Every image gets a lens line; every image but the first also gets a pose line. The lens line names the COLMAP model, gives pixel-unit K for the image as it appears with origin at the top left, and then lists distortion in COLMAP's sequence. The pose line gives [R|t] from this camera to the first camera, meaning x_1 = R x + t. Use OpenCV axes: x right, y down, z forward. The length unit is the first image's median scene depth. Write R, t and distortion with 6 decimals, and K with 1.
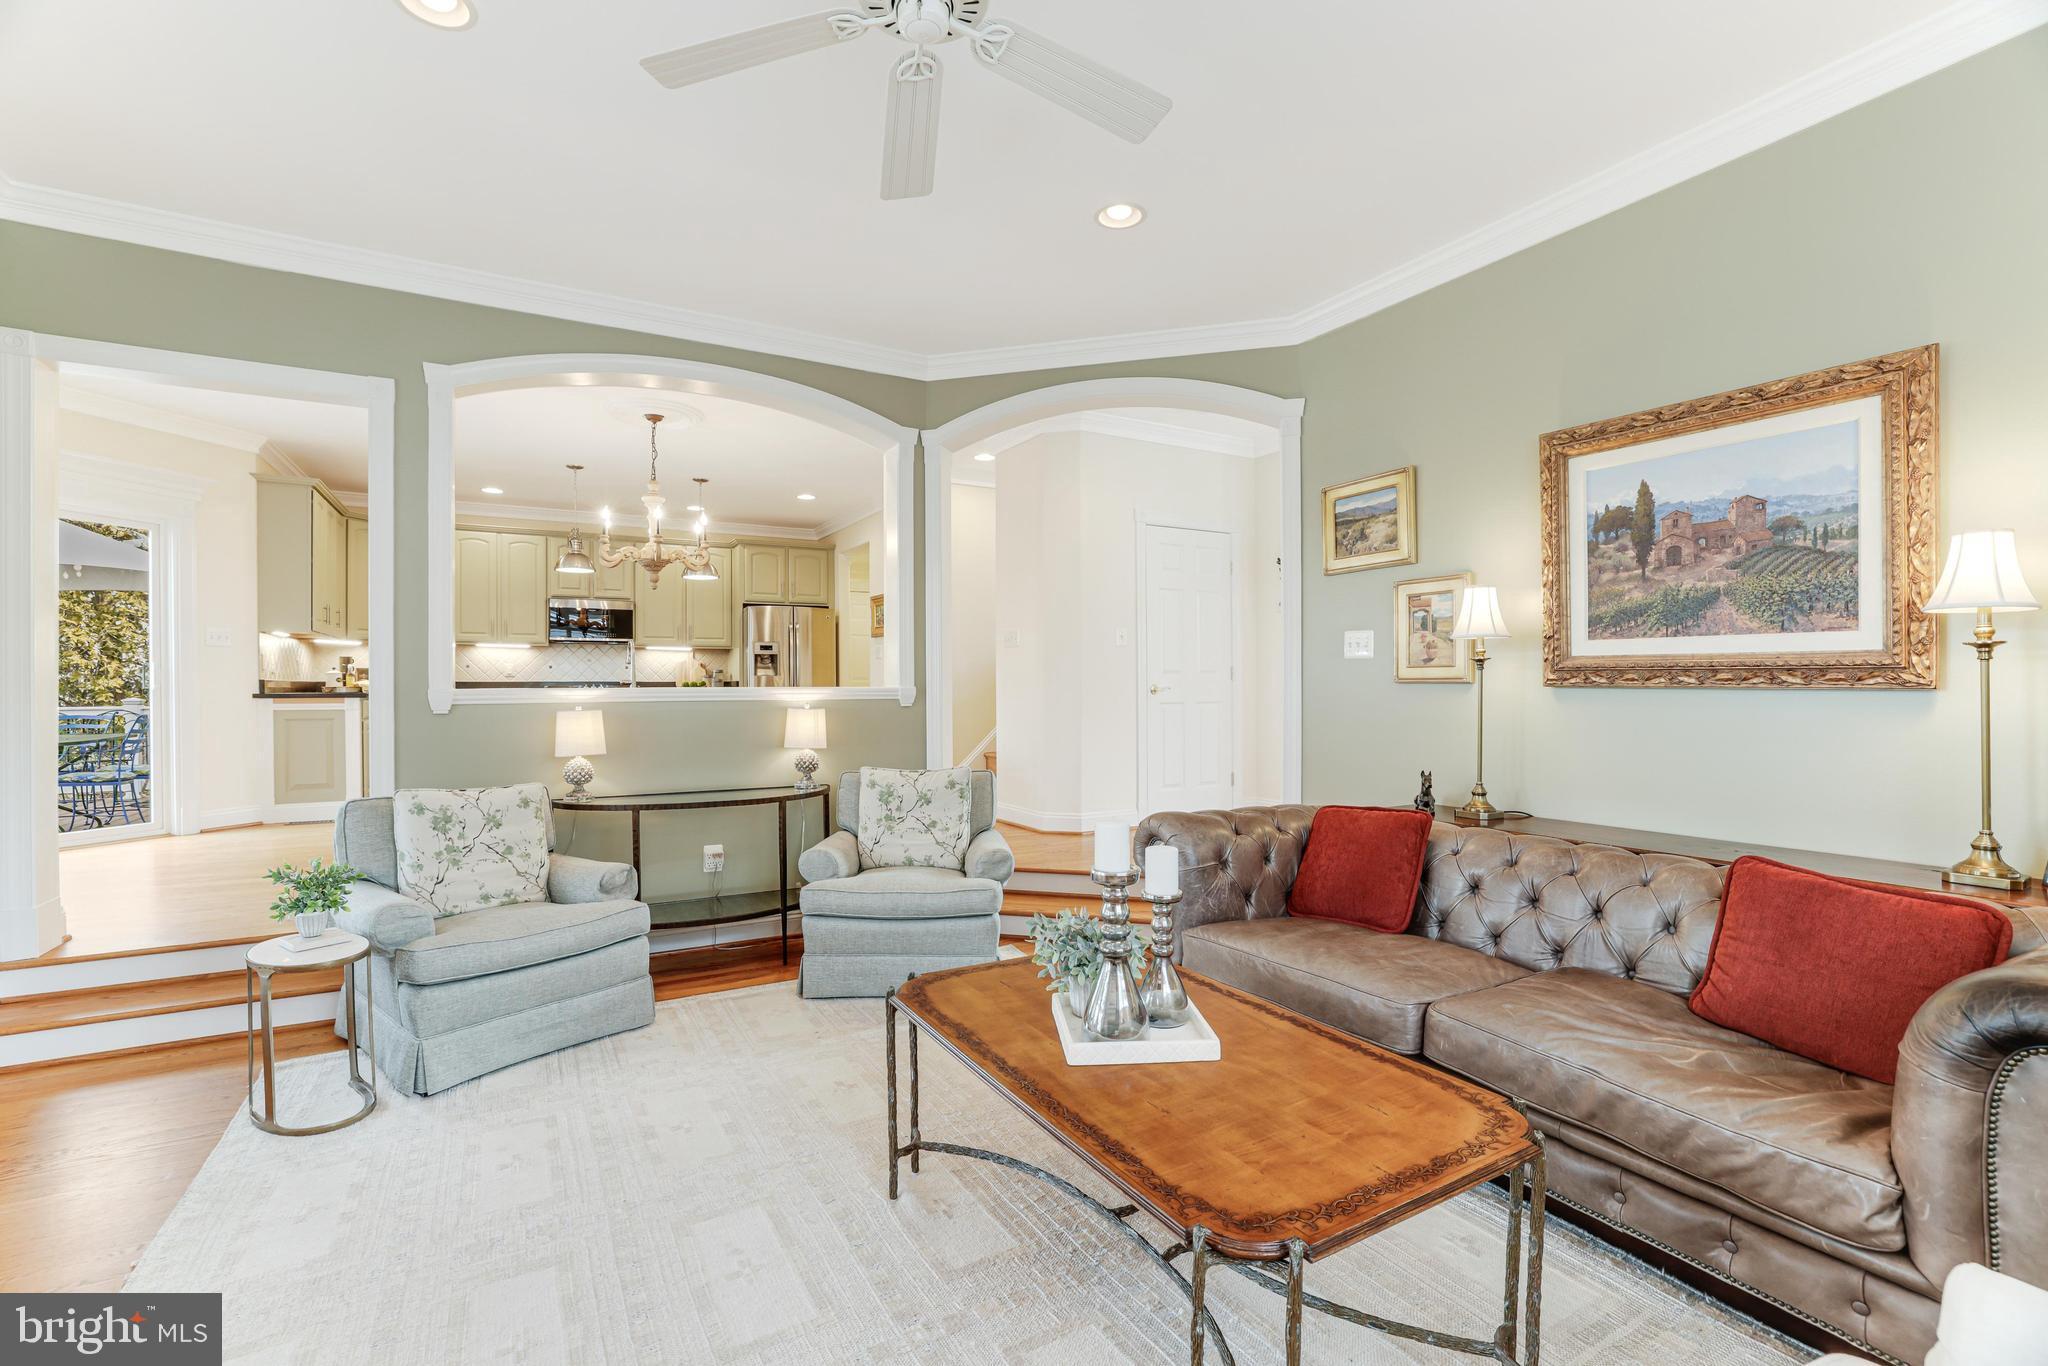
lens RADIAL K [[894.4, 0, 1018.0], [0, 894.4, 695.7], [0, 0, 1]] dist [-0.033131, 0.004065]
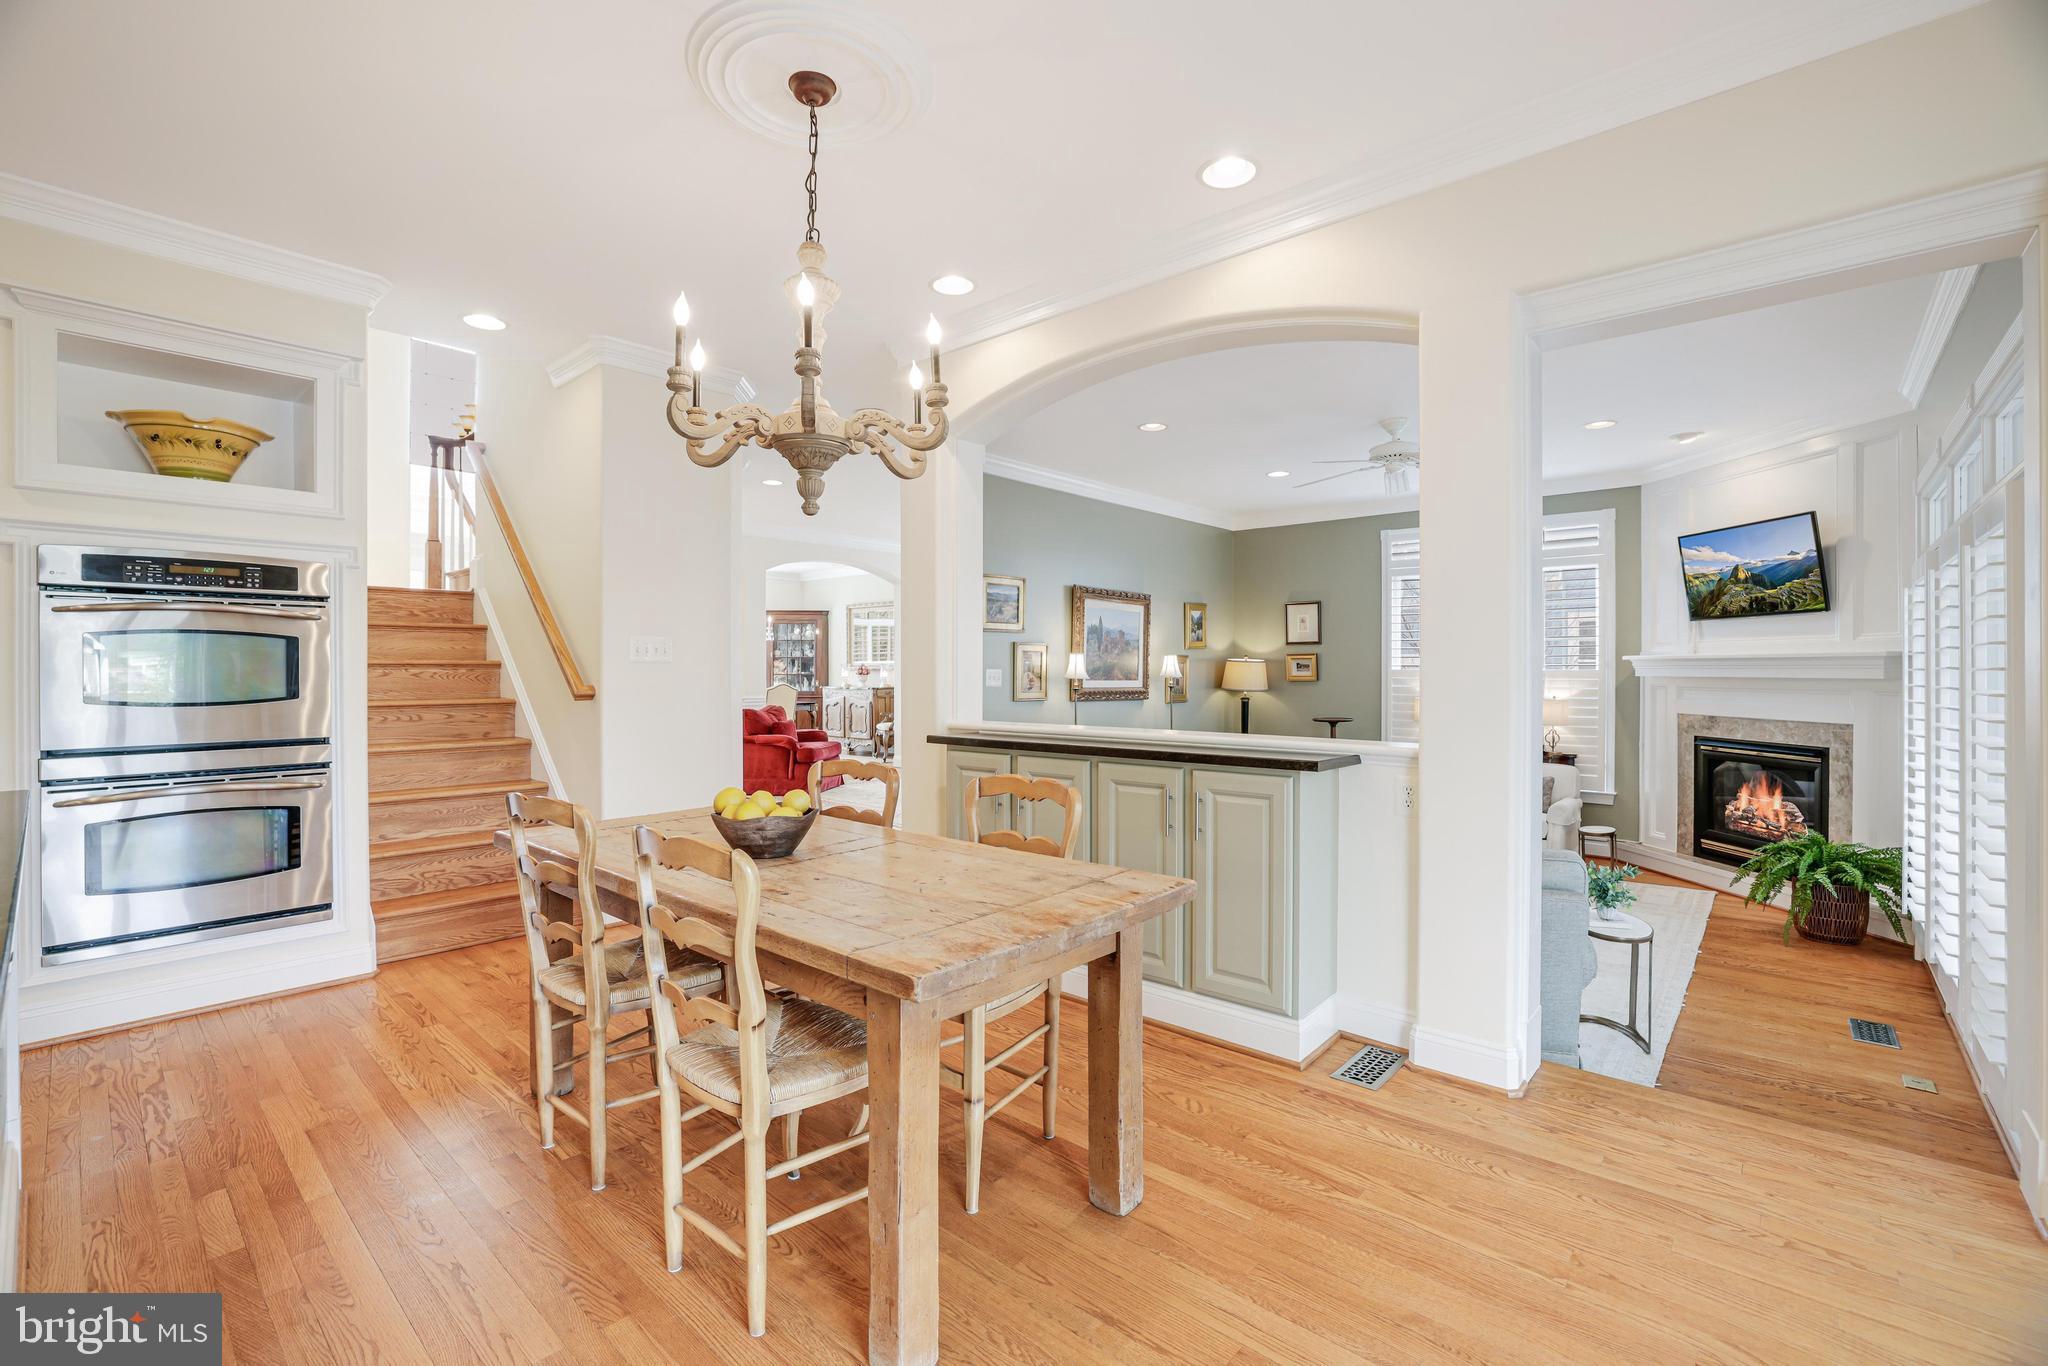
lens RADIAL K [[894.4, 0, 1024.8], [0, 894.4, 670.2], [0, 0, 1]] dist [-0.033131, 0.004065]
pose [[-0.319957, 0.003523, 0.947426, -0.826998], [0.011164, 0.999938, 0.000052, -0.050139], [-0.947366, 0.010593, -0.319976, 1.043435]]
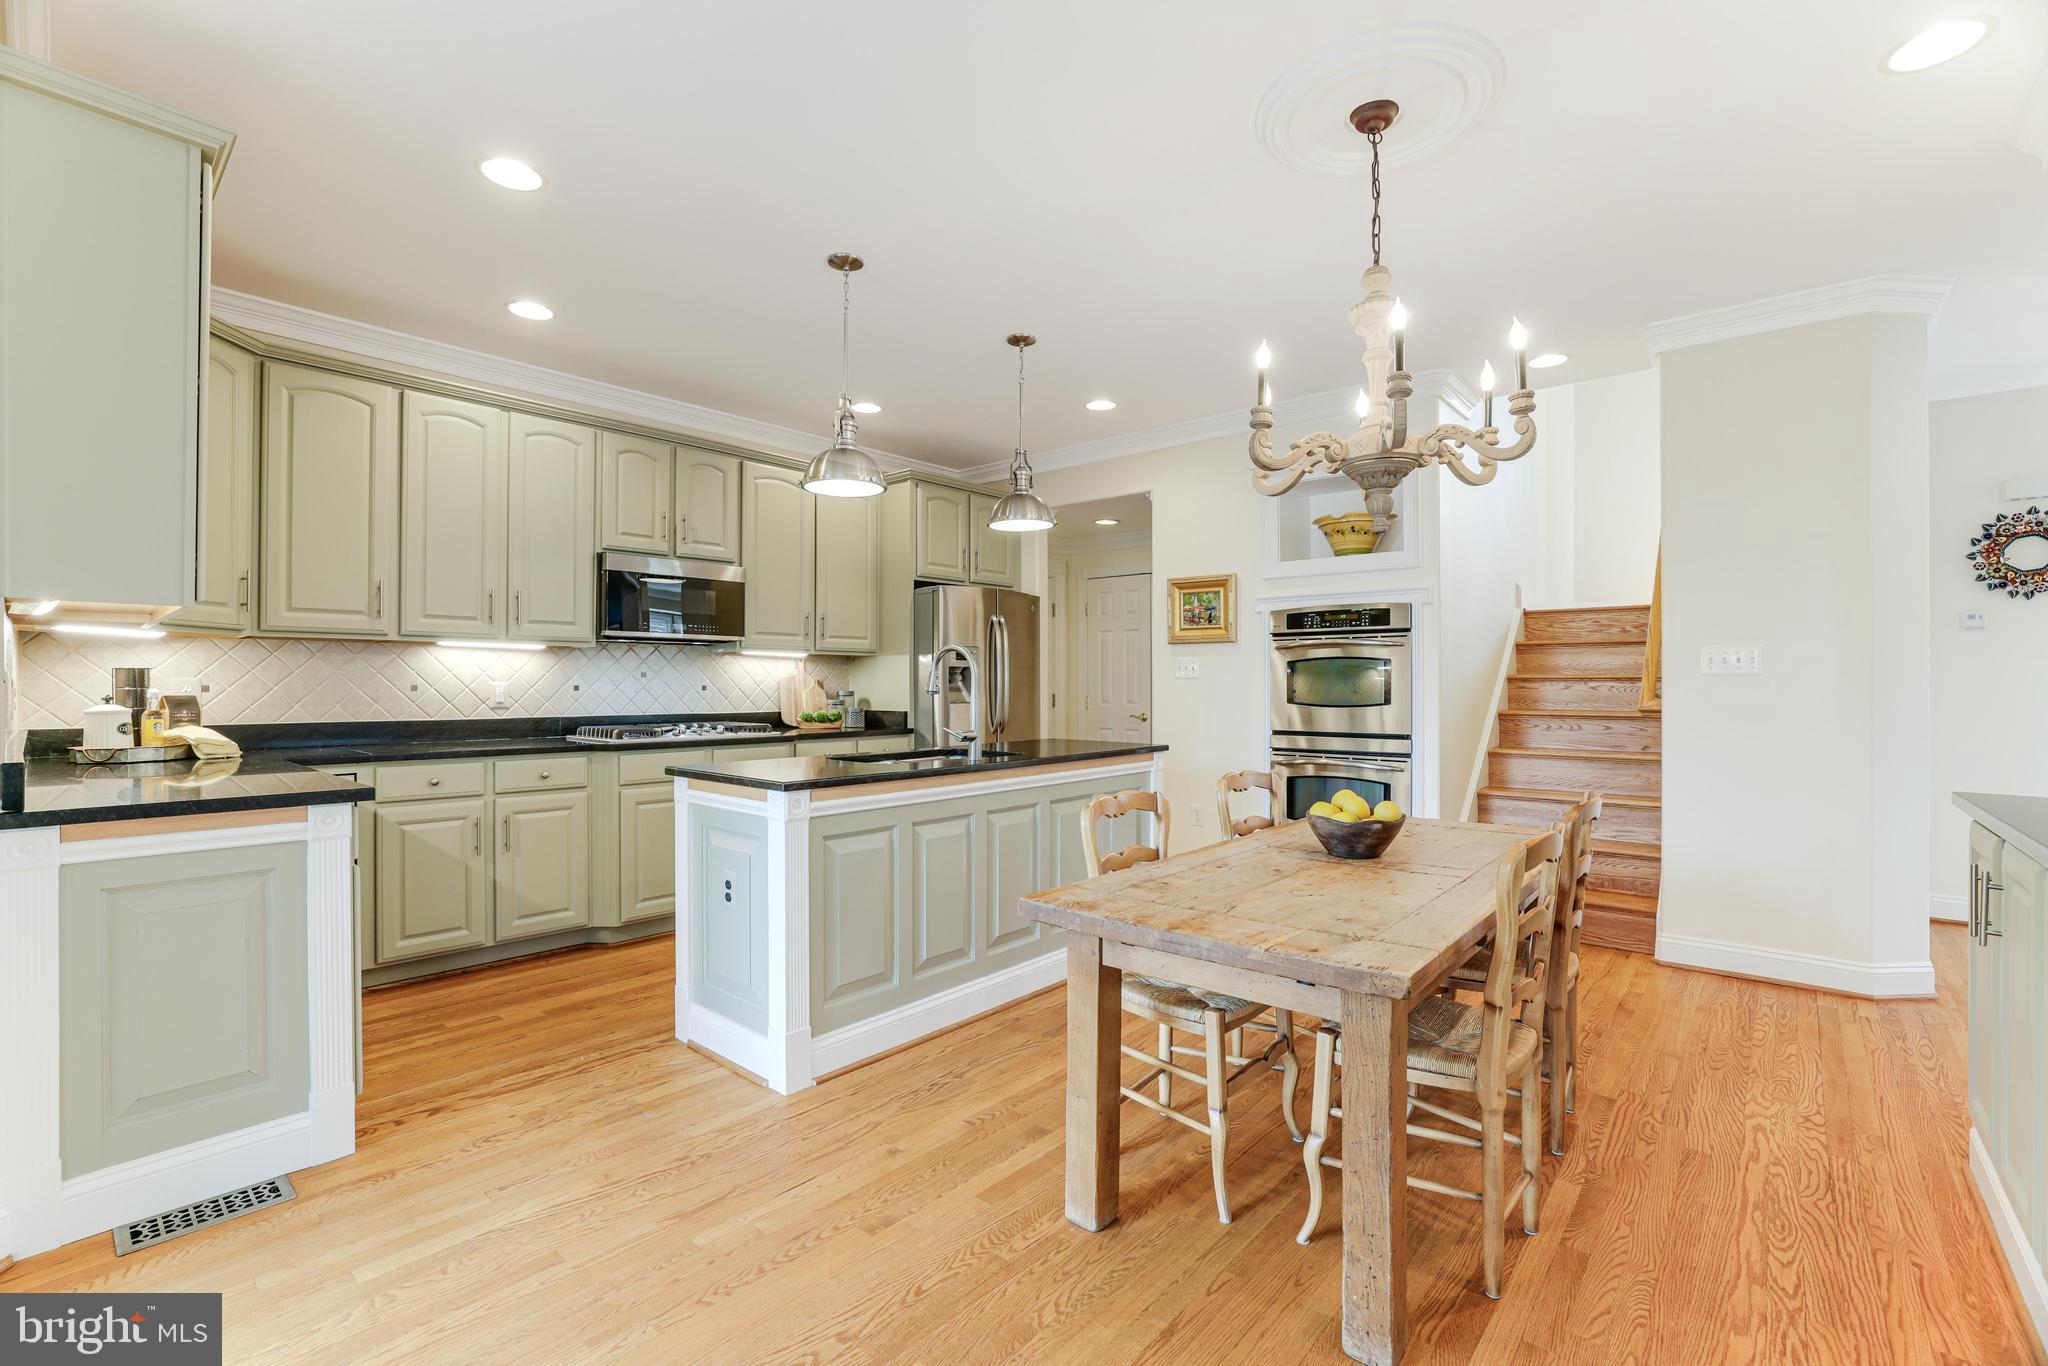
lens RADIAL K [[894.4, 0, 1022.7], [0, 894.4, 675.9], [0, 0, 1]] dist [-0.033131, 0.004065]
pose [[0.943154, 0.007335, 0.332276, -0.706762], [-0.001384, 0.999834, -0.018143, -0.047548], [-0.332354, 0.016652, 0.943008, 0.674013]]
